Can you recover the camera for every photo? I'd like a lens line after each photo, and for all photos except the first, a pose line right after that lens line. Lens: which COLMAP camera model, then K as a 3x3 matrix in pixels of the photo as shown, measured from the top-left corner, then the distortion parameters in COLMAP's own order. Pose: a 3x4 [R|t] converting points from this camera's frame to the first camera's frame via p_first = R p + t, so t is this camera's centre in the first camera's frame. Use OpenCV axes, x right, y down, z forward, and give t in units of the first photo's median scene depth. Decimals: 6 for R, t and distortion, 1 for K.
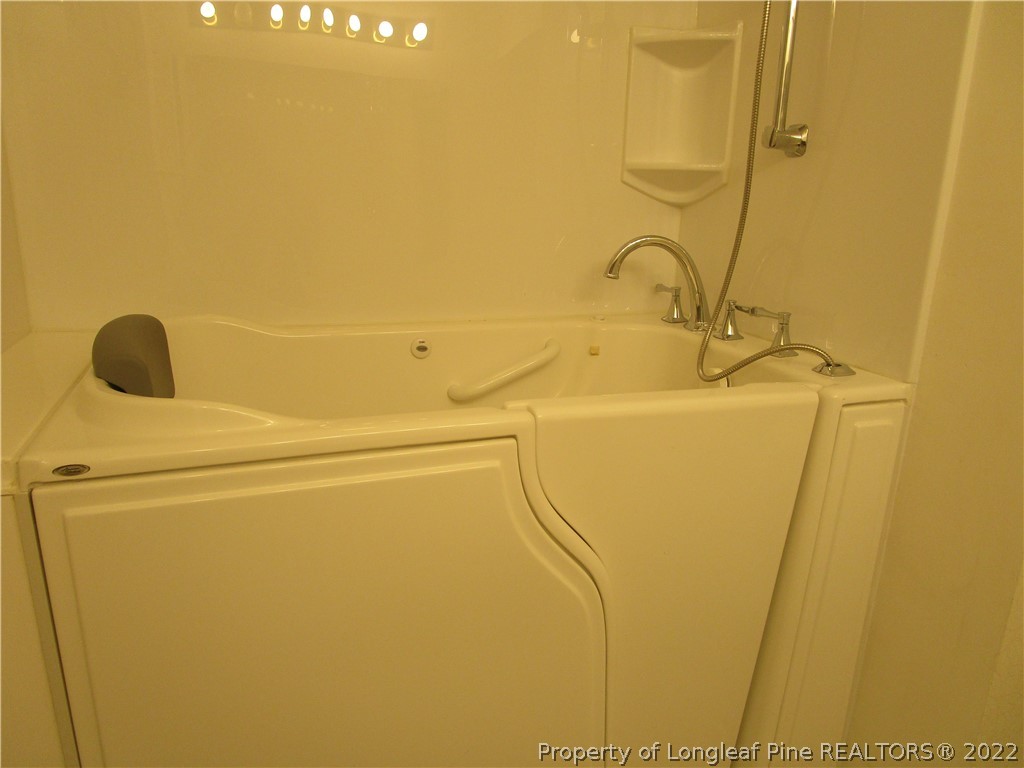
lens RADIAL K [[724.2, 0, 512.8], [0, 724.2, 384.5], [0, 0, 1]] dist [-0.035733, 0.005790]
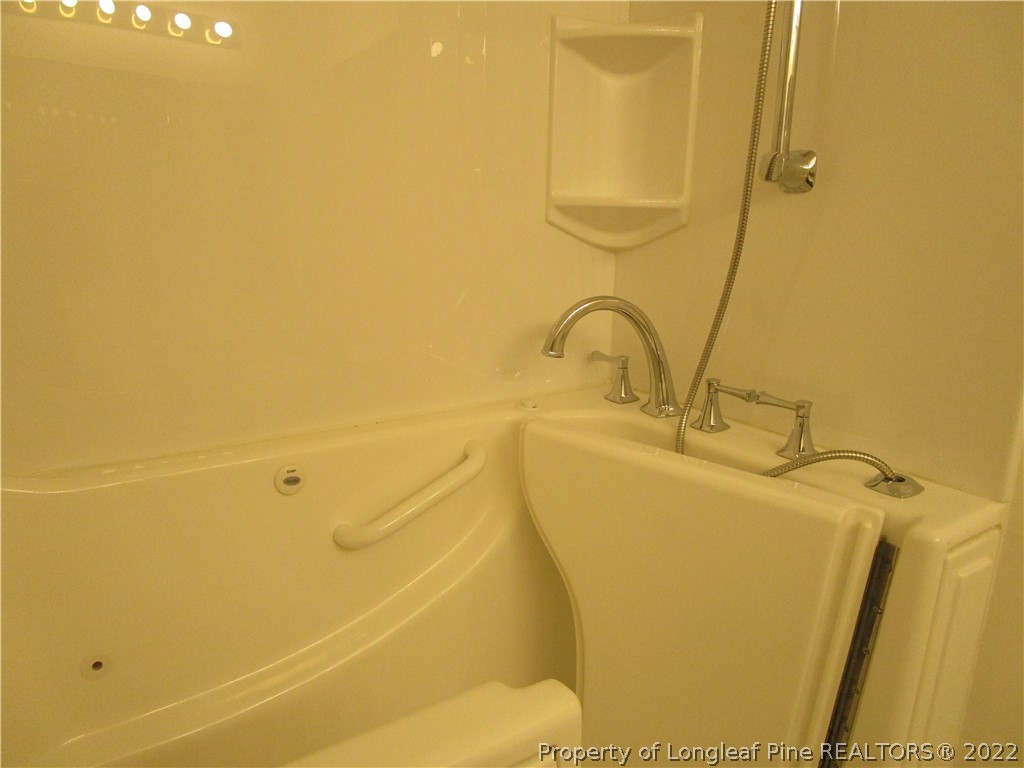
lens RADIAL K [[724.2, 0, 510.4], [0, 724.2, 384.5], [0, 0, 1]] dist [-0.035733, 0.005790]
pose [[0.969049, -0.065909, 0.237908, -0.080975], [0.070571, 0.997445, -0.011122, -0.113198], [-0.236567, 0.027567, 0.971224, 0.301251]]
